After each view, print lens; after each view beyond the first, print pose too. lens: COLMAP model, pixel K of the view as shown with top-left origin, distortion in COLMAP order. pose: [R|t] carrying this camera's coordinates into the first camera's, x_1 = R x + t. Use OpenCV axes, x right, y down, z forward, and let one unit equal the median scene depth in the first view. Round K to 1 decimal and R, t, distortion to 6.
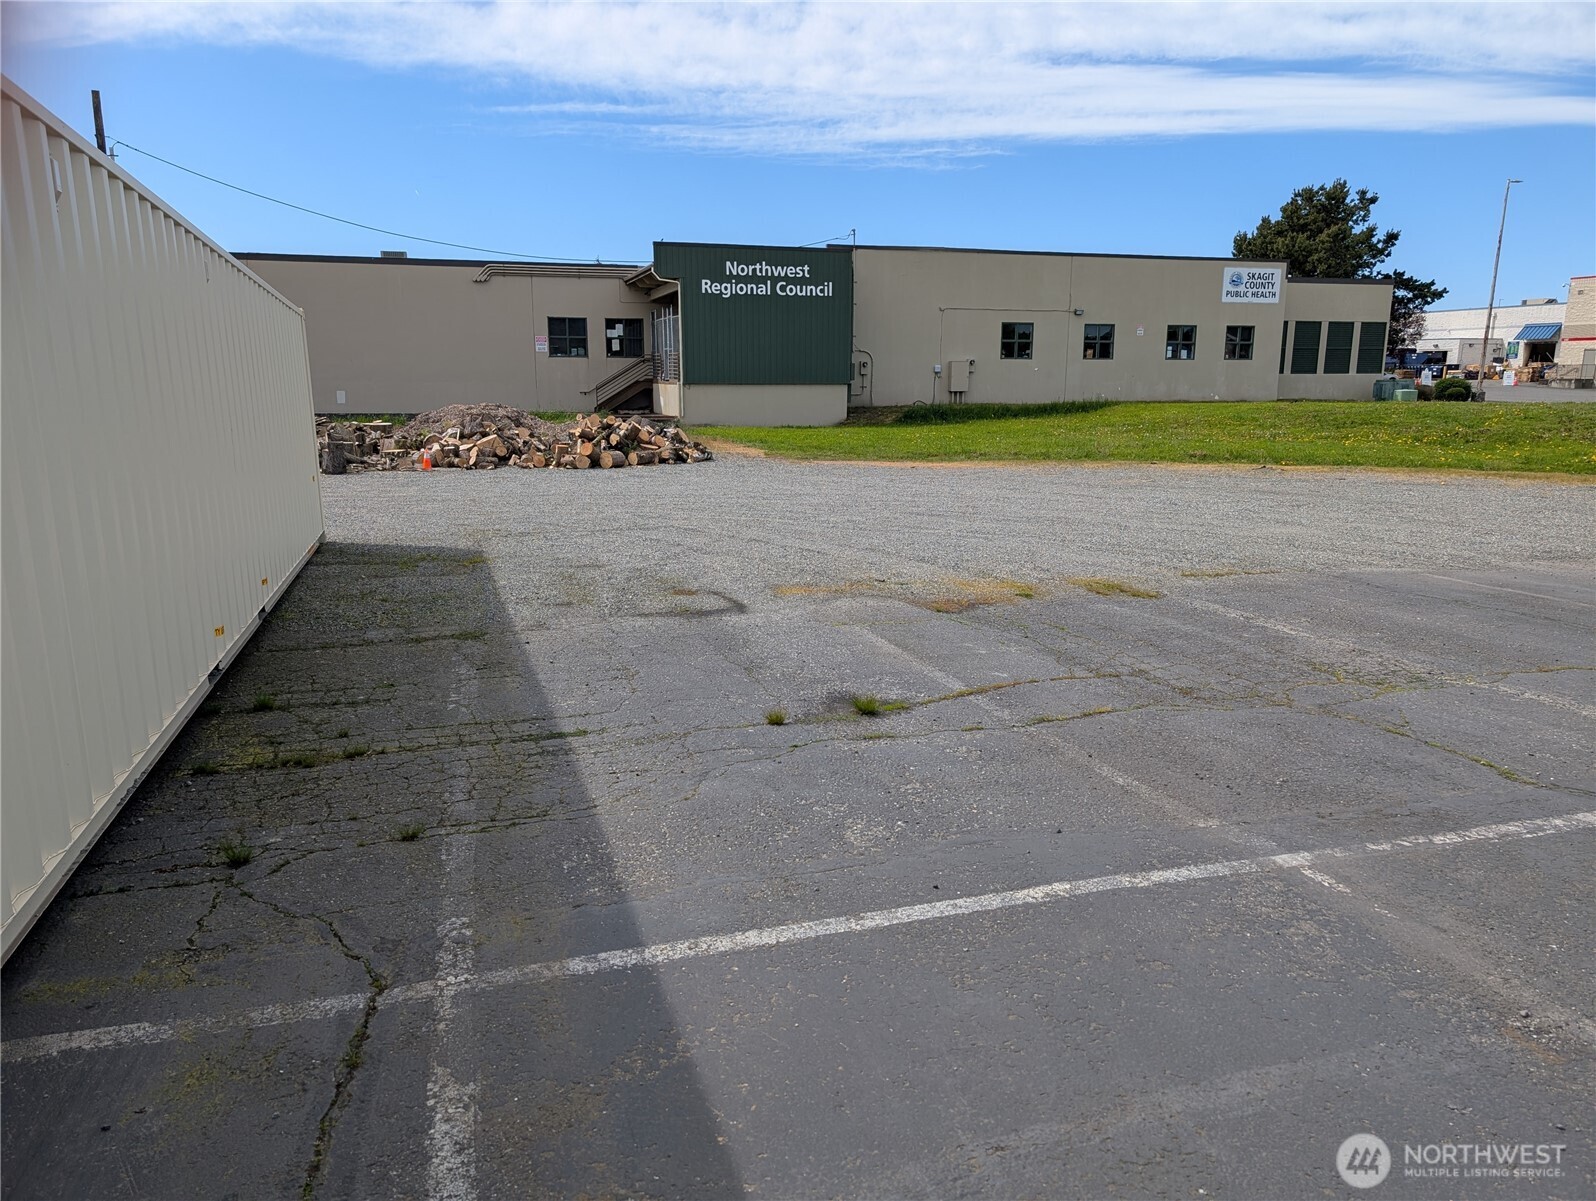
lens RADIAL K [[1135.2, 0, 788.0], [0, 1135.2, 634.1], [0, 0, 1]] dist [0.020215, -0.014797]
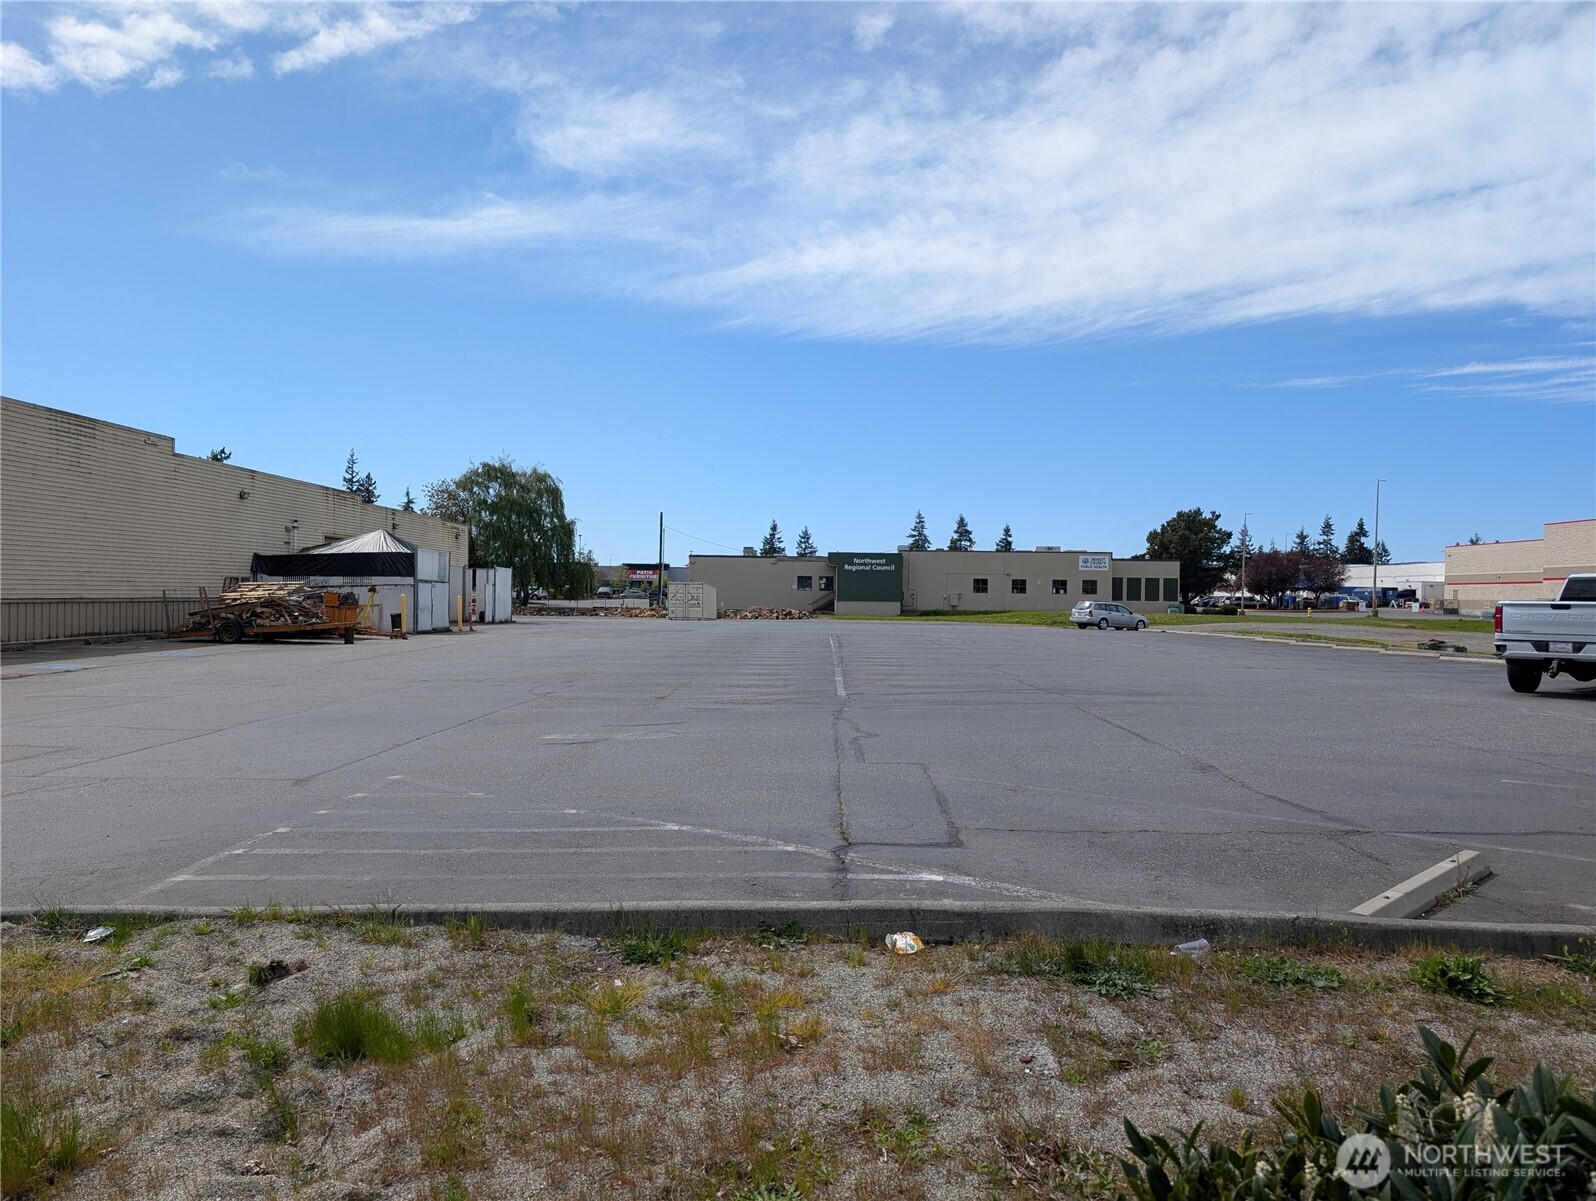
lens RADIAL K [[1135.2, 0, 769.6], [0, 1135.2, 633.1], [0, 0, 1]] dist [0.020215, -0.014797]
pose [[0.946662, 0.021647, -0.321501, 0.532401], [-0.083352, 0.980233, -0.179430, 0.303614], [0.311262, 0.196657, 0.929754, -1.327724]]
